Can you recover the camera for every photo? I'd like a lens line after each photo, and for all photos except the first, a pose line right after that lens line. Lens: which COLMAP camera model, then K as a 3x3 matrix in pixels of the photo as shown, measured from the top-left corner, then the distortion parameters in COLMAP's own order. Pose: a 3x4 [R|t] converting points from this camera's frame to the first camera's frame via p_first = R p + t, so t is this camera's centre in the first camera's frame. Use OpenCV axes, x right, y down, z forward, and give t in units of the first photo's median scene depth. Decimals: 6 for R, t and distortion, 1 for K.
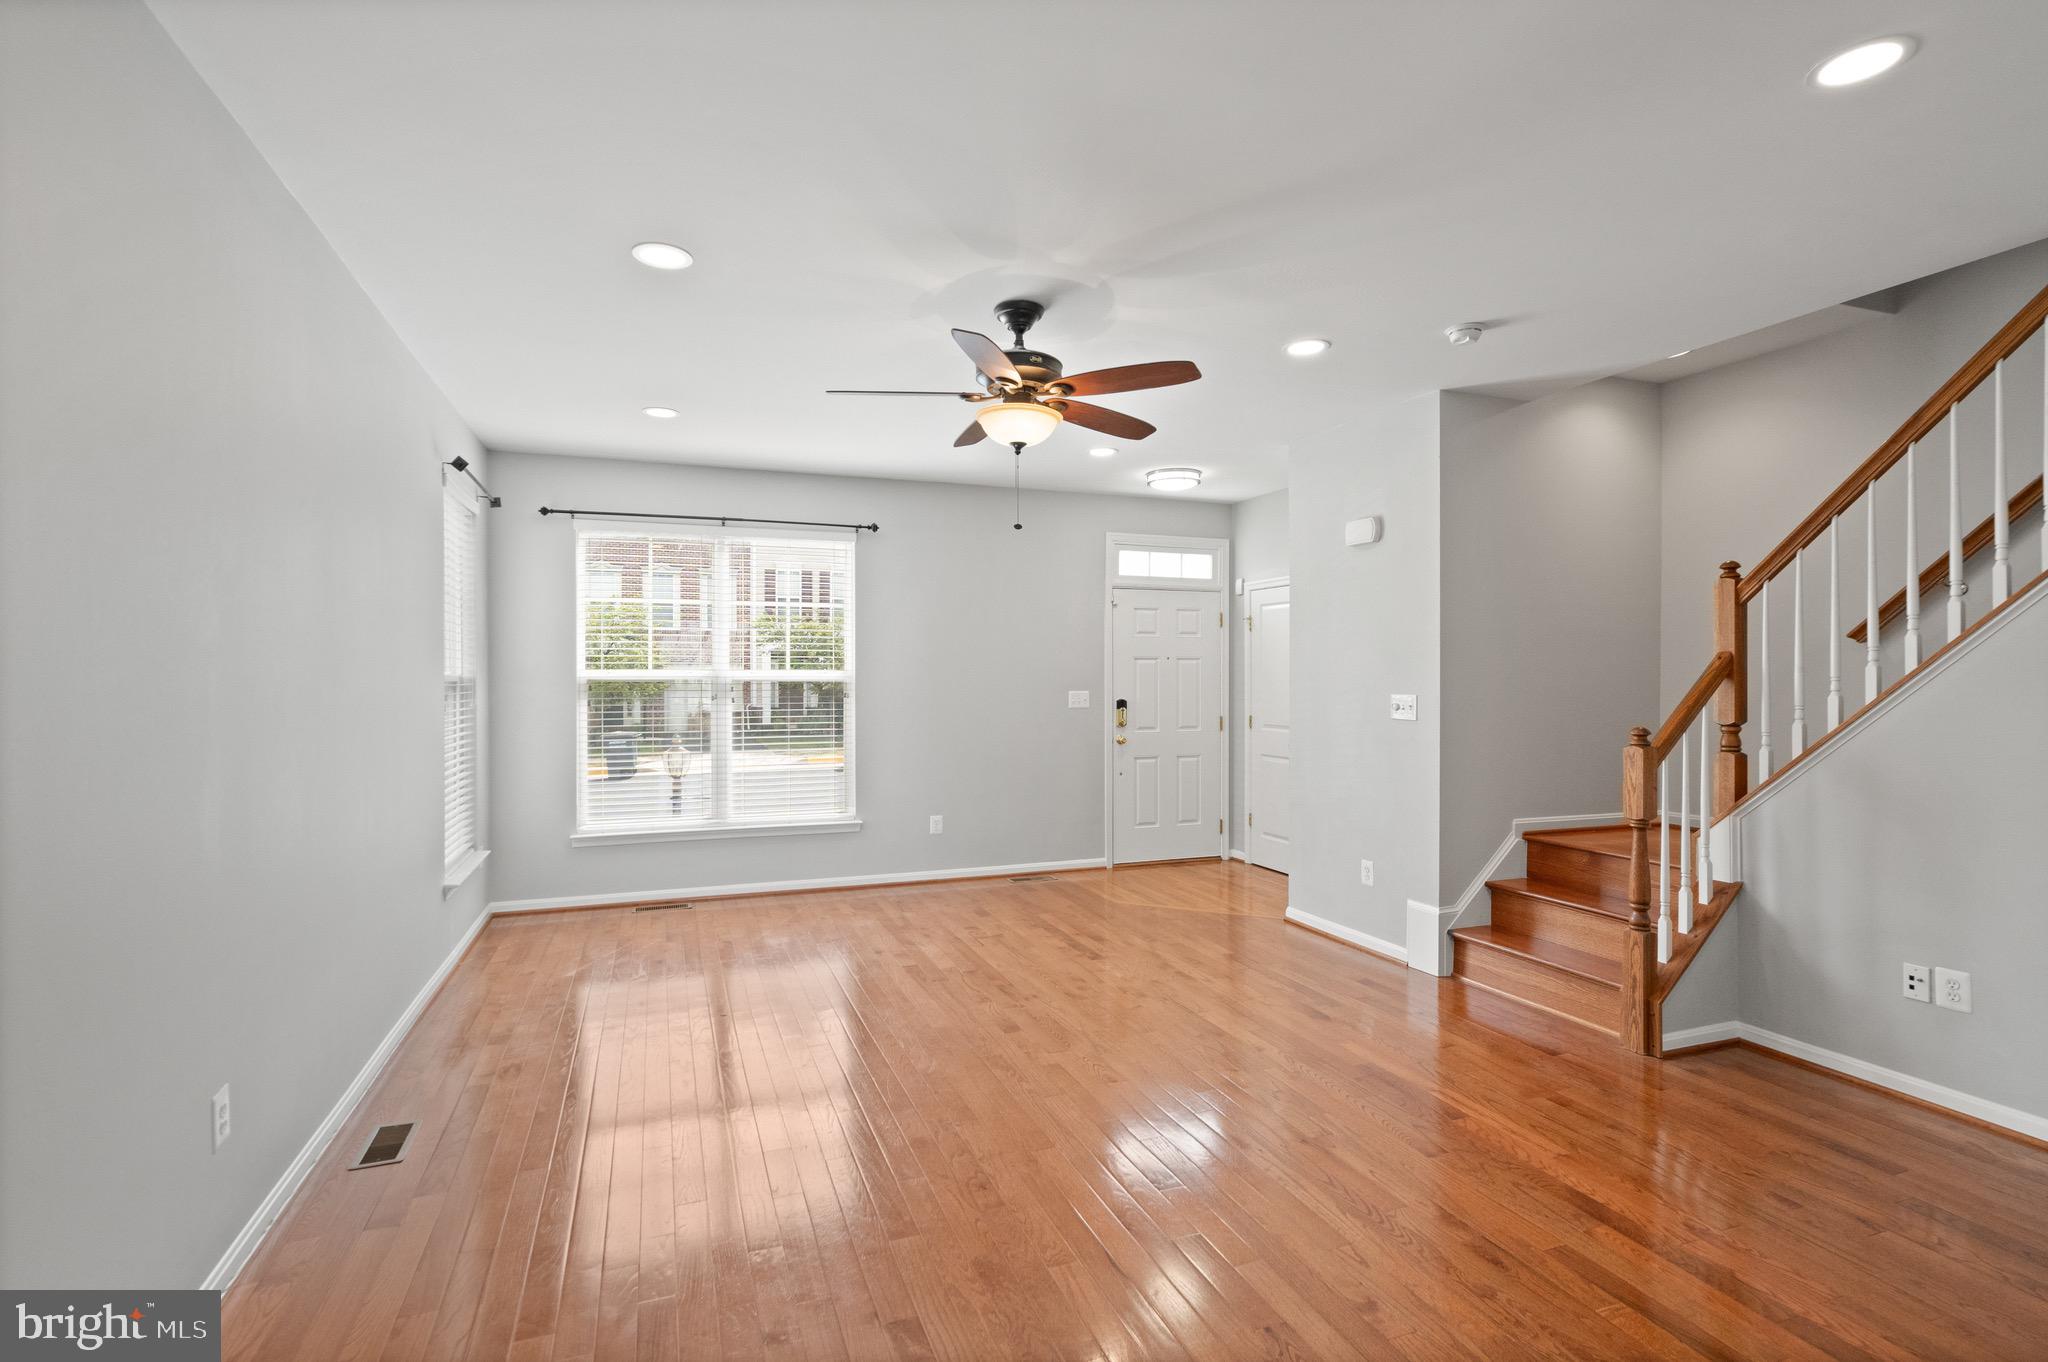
lens RADIAL K [[957.6, 0, 1008.0], [0, 957.6, 696.4], [0, 0, 1]] dist [-0.003757, 0.002844]
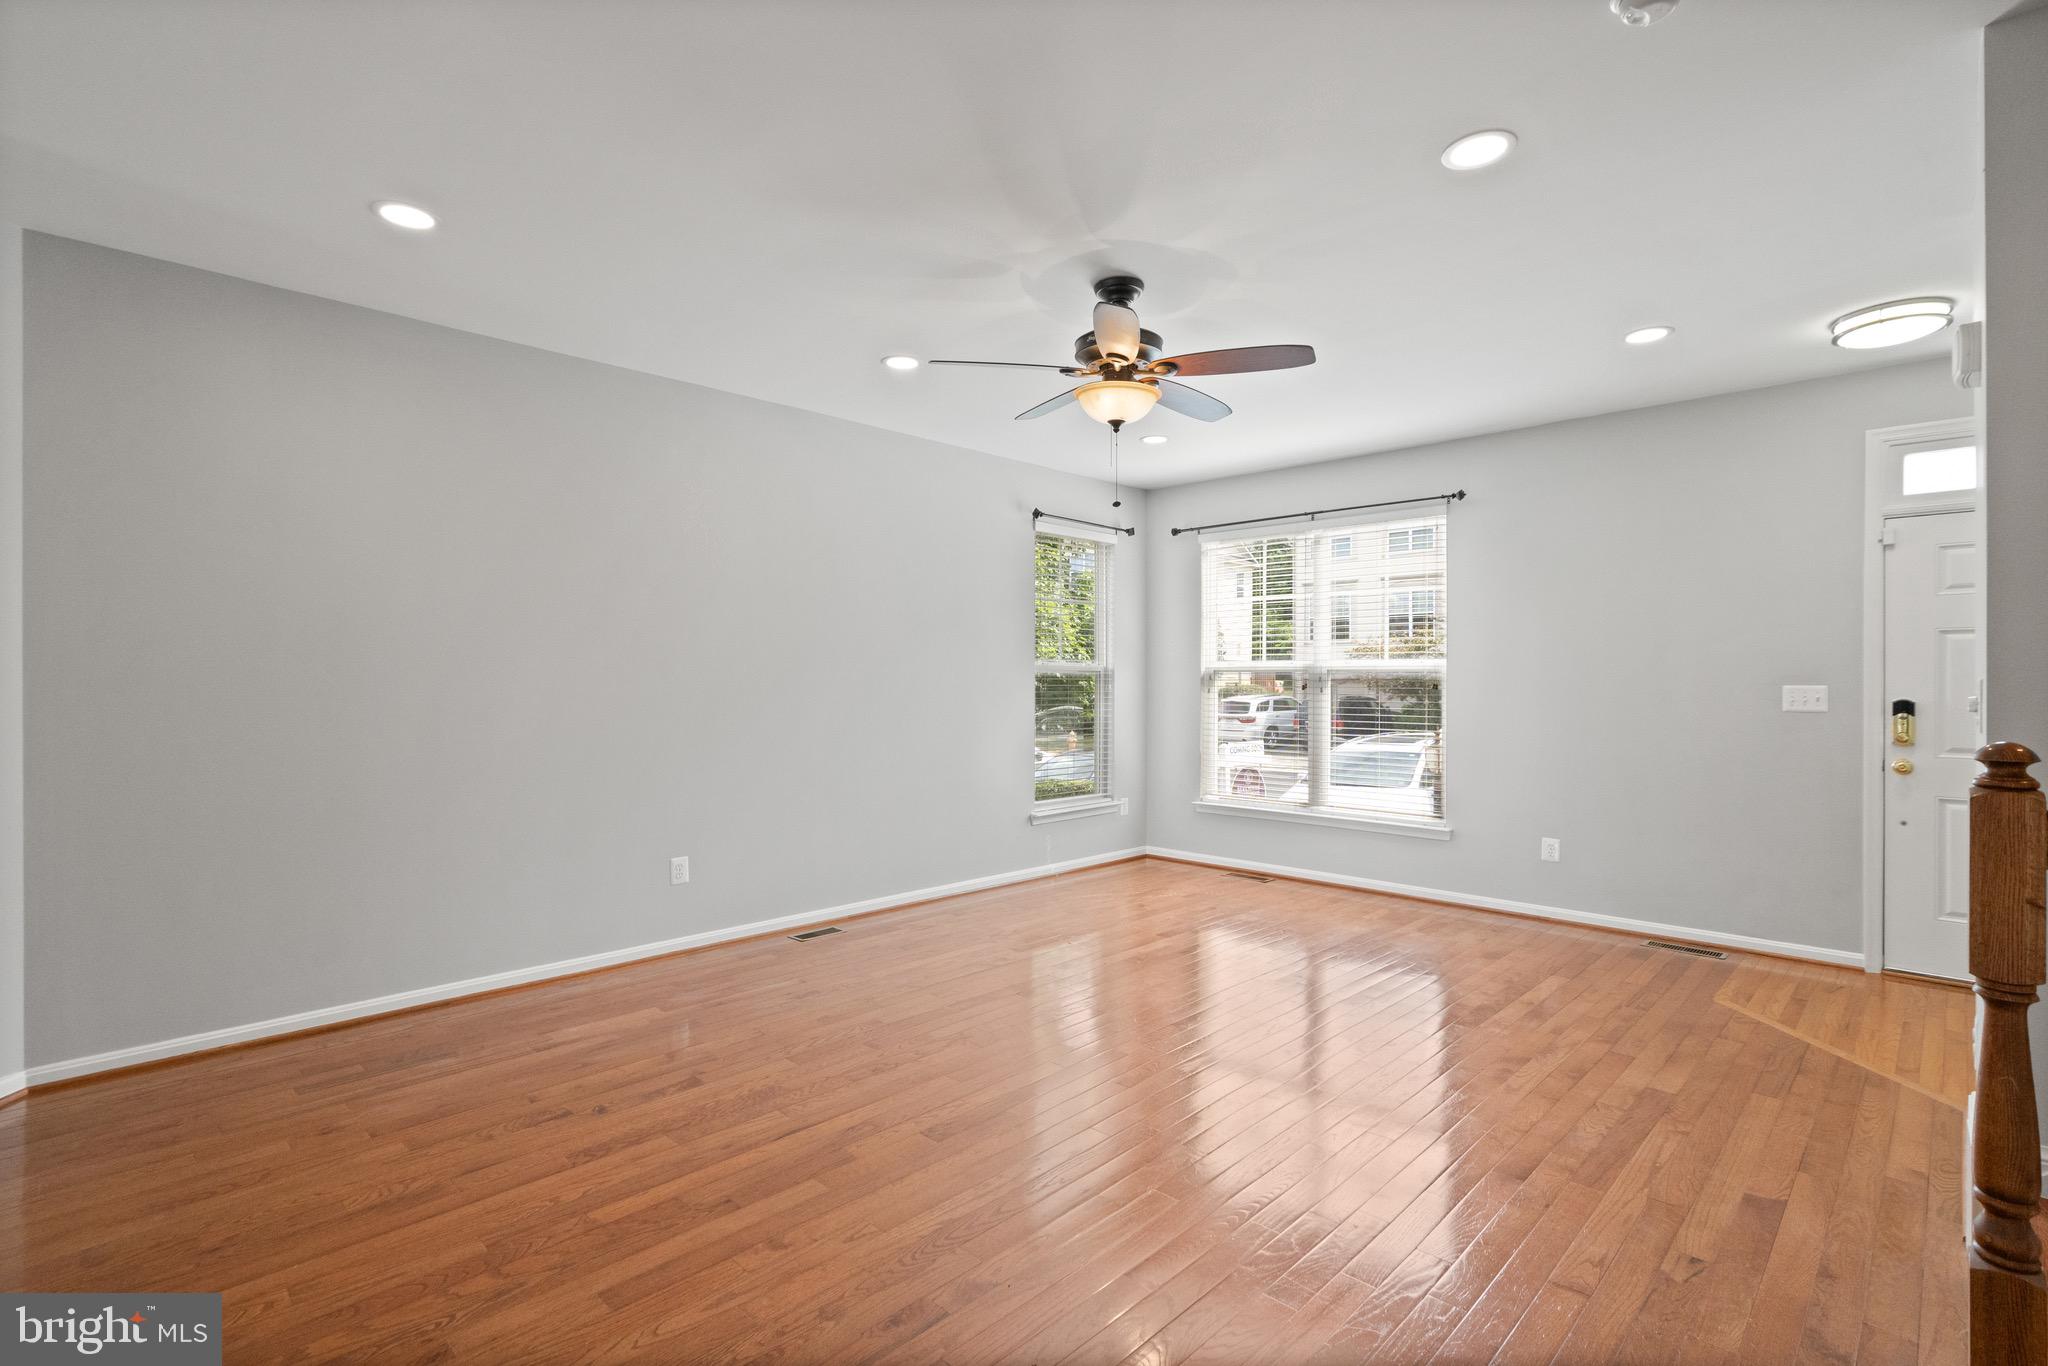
lens RADIAL K [[957.6, 0, 1009.4], [0, 957.6, 682.7], [0, 0, 1]] dist [-0.003757, 0.002844]
pose [[0.431589, 0.002893, -0.902066, 0.480449], [-0.024018, 0.999677, -0.008285, 0.012444], [0.901751, 0.025242, 0.431519, 0.260835]]
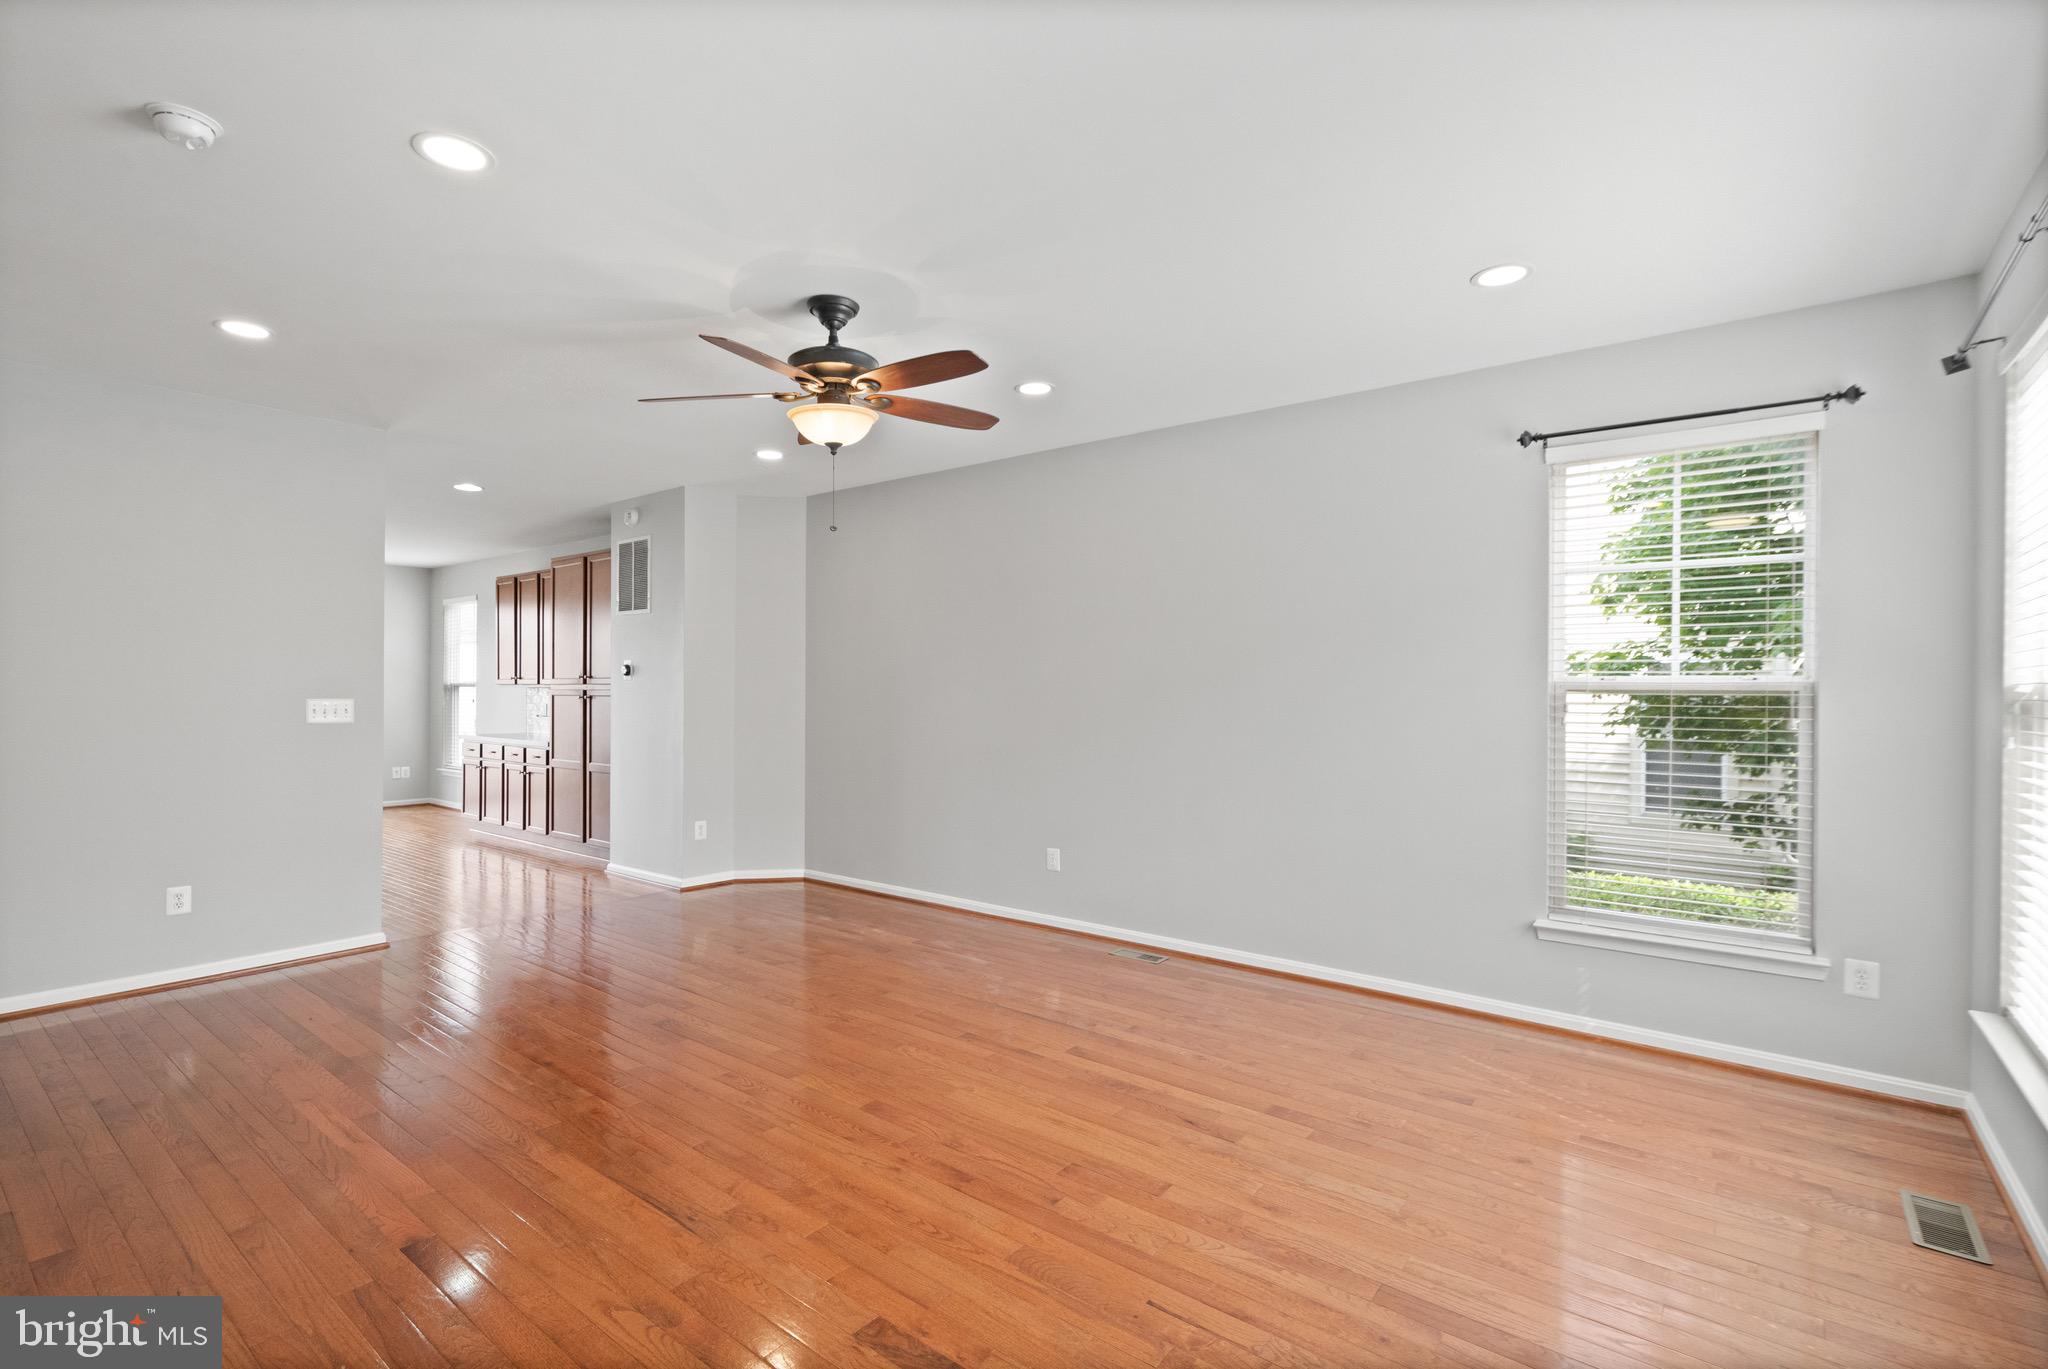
lens RADIAL K [[957.6, 0, 1037.7], [0, 957.6, 674.9], [0, 0, 1]] dist [-0.003757, 0.002844]
pose [[-0.830011, -0.006442, -0.557710, 0.221964], [-0.021295, 0.999570, 0.020147, -0.036148], [0.557341, 0.028598, -0.829791, 1.094734]]
